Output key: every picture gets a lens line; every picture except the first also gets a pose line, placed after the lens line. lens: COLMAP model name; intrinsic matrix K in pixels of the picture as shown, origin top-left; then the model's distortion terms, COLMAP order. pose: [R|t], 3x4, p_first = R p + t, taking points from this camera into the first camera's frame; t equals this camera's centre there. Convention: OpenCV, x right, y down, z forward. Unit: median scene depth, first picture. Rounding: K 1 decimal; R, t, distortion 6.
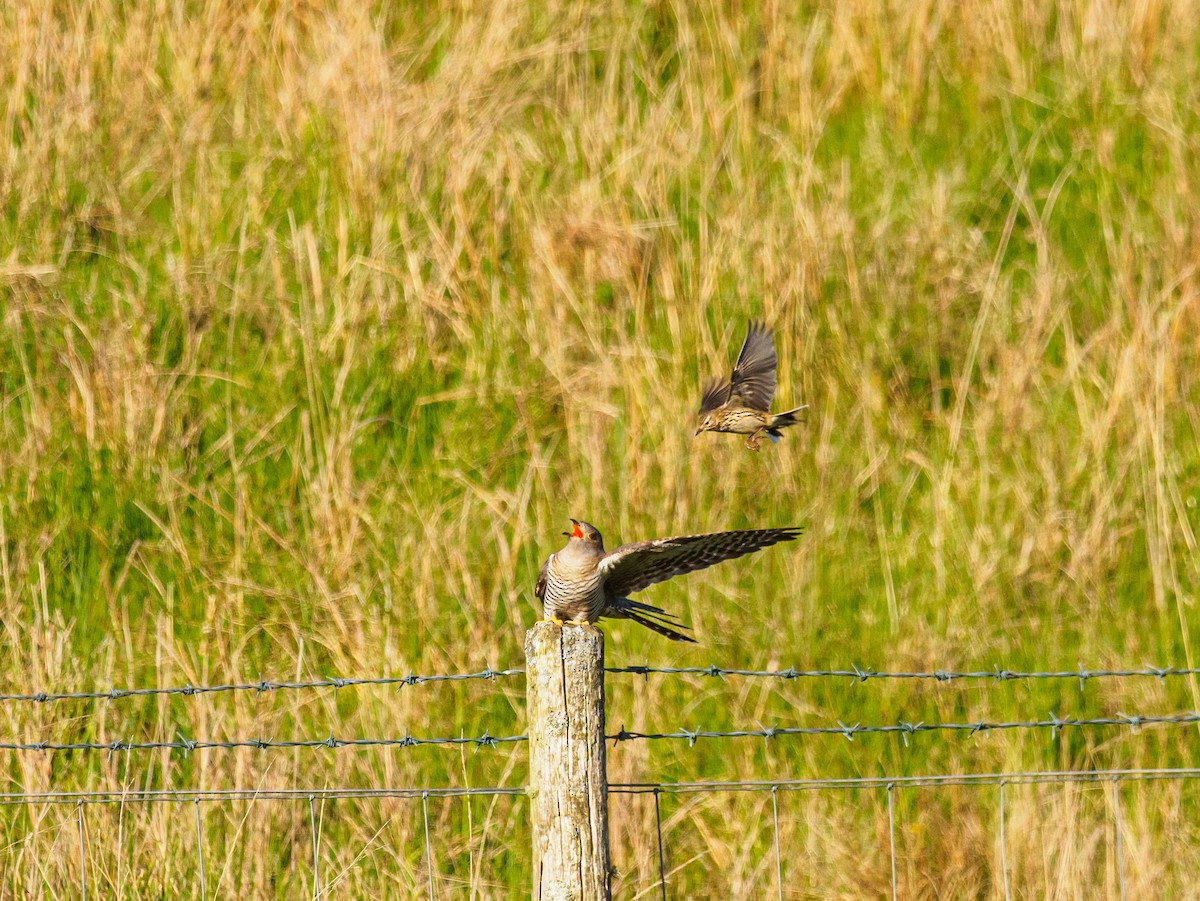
lens RADIAL K [[7842.6, 0, 599.0], [0, 7842.6, 450.3], [0, 0, 1]] dist [-0.514581, 0.000000]
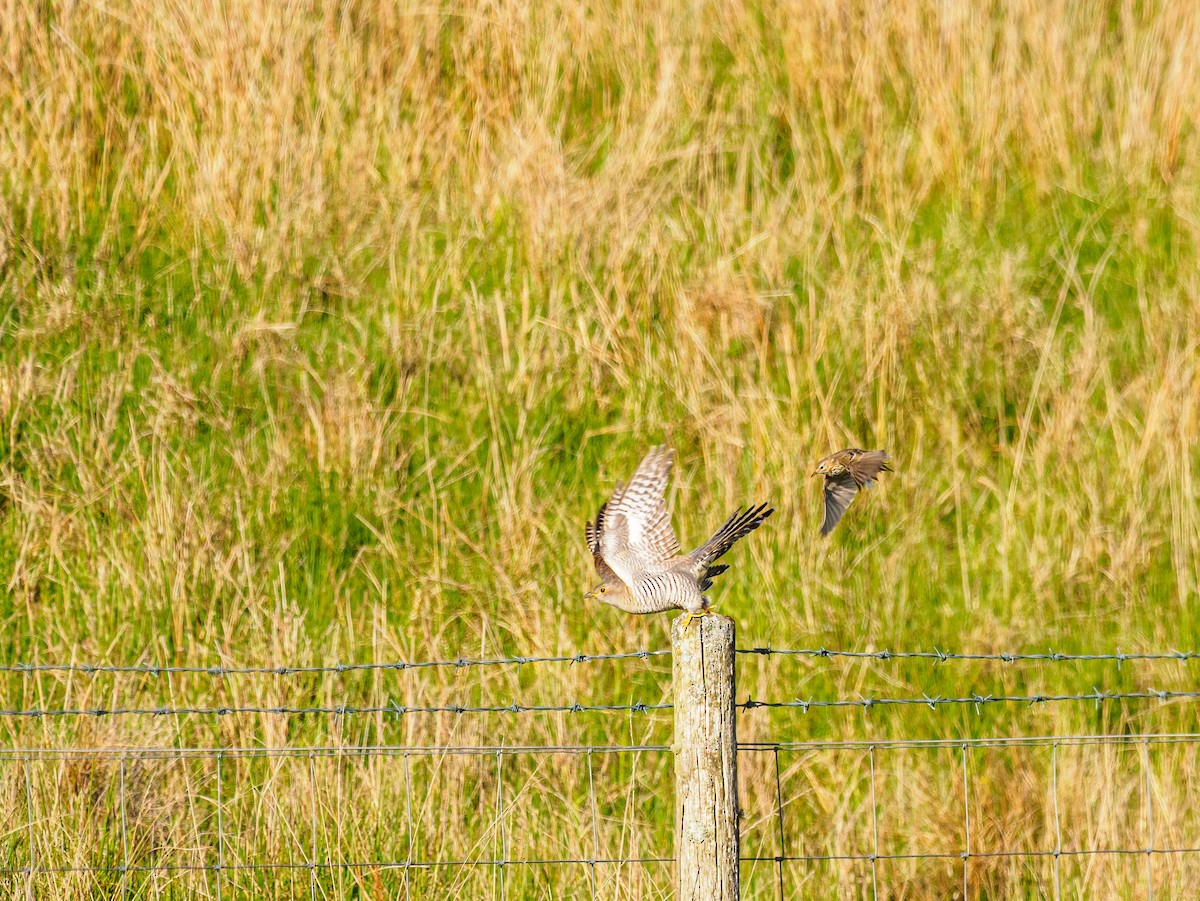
lens RADIAL K [[7842.6, 0, 600.7], [0, 7842.6, 450.4], [0, 0, 1]] dist [-0.514581, 0.000000]
pose [[0.999566, 0.005783, -0.028892, 0.015258], [-0.005648, 0.999973, 0.004766, -0.009608], [0.028919, -0.004601, 0.999571, -0.241505]]
